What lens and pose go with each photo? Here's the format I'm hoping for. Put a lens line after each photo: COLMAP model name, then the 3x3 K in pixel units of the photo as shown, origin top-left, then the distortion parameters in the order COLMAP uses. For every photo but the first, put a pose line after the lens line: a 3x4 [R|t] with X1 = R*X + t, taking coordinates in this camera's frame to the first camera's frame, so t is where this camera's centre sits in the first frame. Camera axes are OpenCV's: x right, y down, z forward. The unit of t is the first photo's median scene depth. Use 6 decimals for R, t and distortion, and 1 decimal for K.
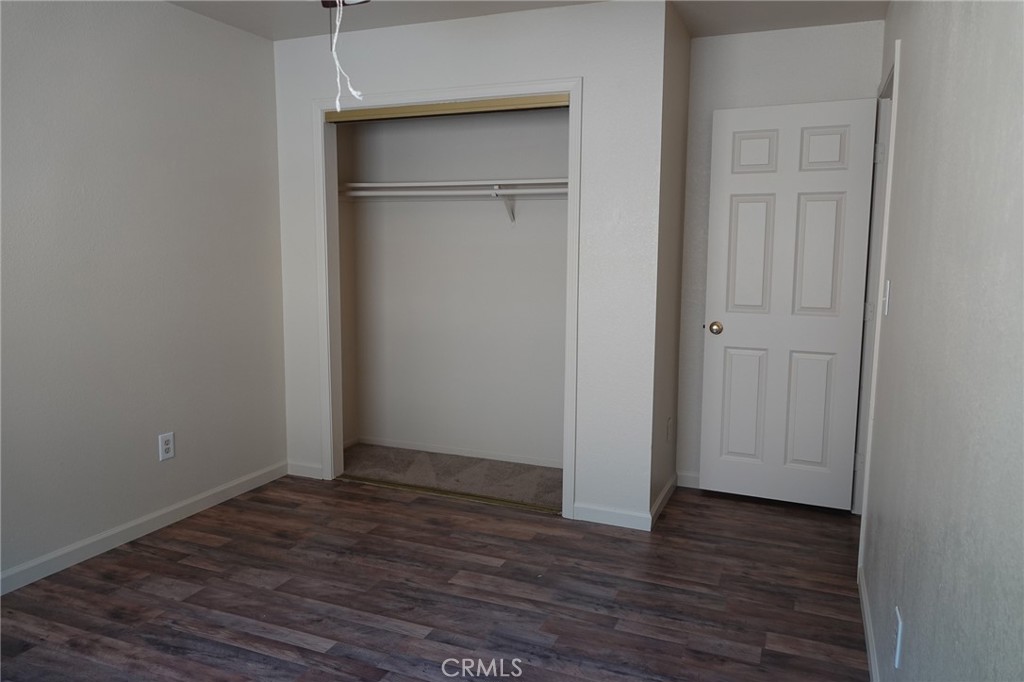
lens RADIAL K [[763.3, 0, 511.6], [0, 763.3, 341.3], [0, 0, 1]] dist [-0.002073, -0.002612]
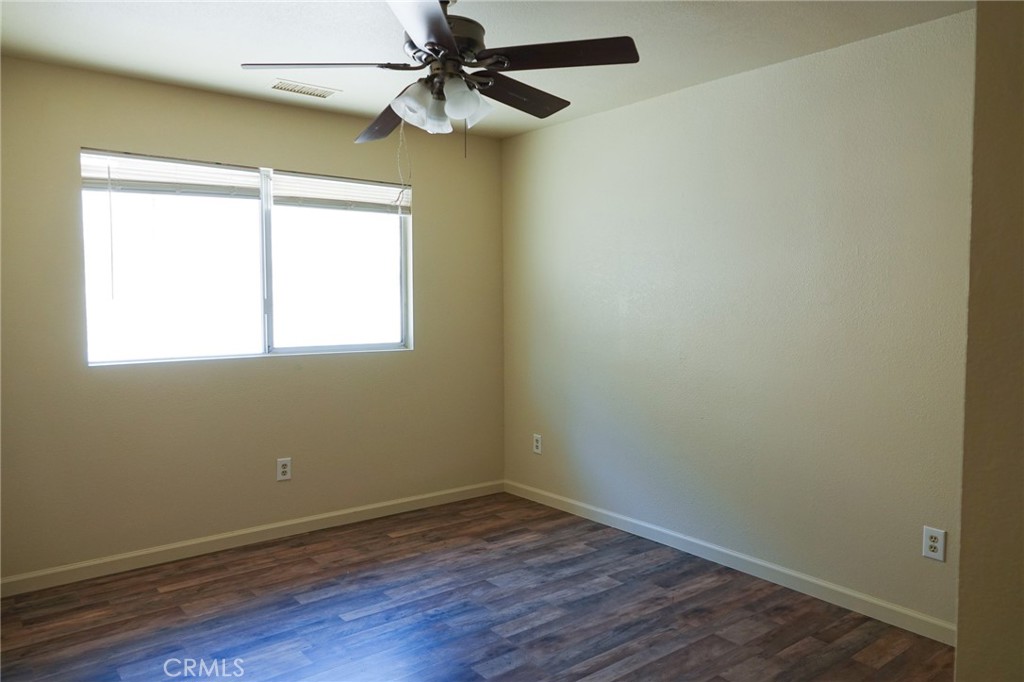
lens RADIAL K [[763.3, 0, 511.8], [0, 763.3, 340.7], [0, 0, 1]] dist [-0.002073, -0.002612]
pose [[-0.497243, 0.051385, -0.866088, 0.587275], [-0.126353, 0.983313, 0.130882, -0.158217], [0.858361, 0.174513, -0.482453, 1.171163]]
